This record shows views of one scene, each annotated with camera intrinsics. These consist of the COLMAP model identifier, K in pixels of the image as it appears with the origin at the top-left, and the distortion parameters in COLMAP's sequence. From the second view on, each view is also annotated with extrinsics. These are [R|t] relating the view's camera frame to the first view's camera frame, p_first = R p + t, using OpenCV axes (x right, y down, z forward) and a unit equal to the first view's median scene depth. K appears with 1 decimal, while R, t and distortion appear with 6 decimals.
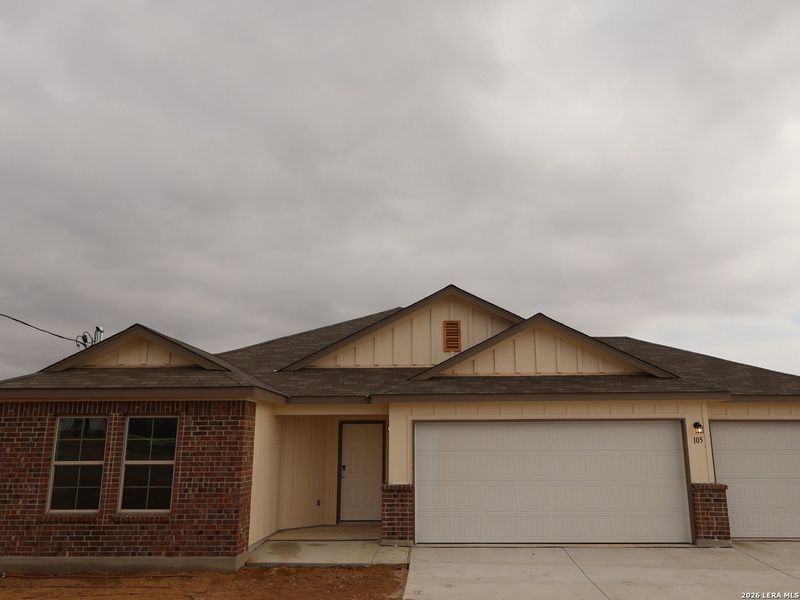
lens RADIAL K [[618.6, 0, 402.6], [0, 618.6, 310.9], [0, 0, 1]] dist [0.002334, -0.003352]
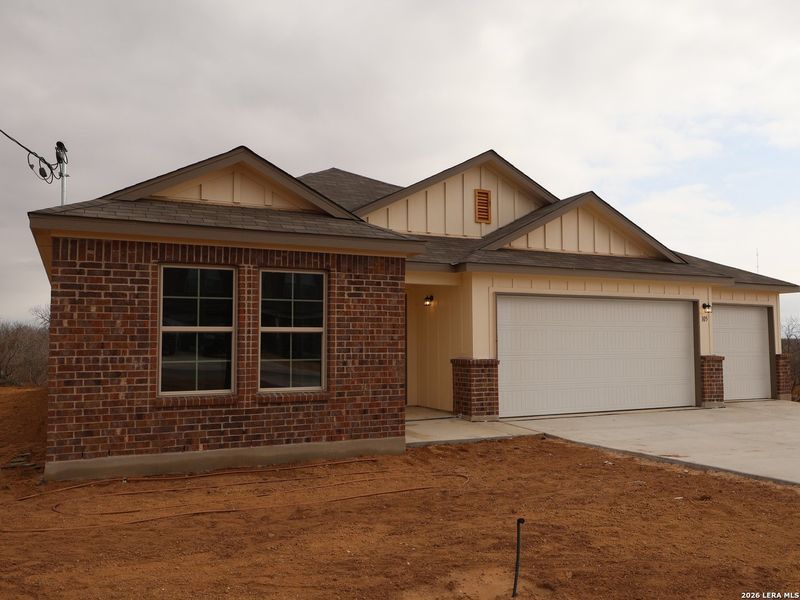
lens RADIAL K [[689.7, 0, 428.2], [0, 689.7, 300.4], [0, 0, 1]] dist [0.000201, 0.003860]
pose [[0.875403, 0.031980, 0.482334, -0.679534], [-0.105467, 0.986406, 0.126014, 0.081080], [-0.471748, -0.161183, 0.866876, 0.170832]]
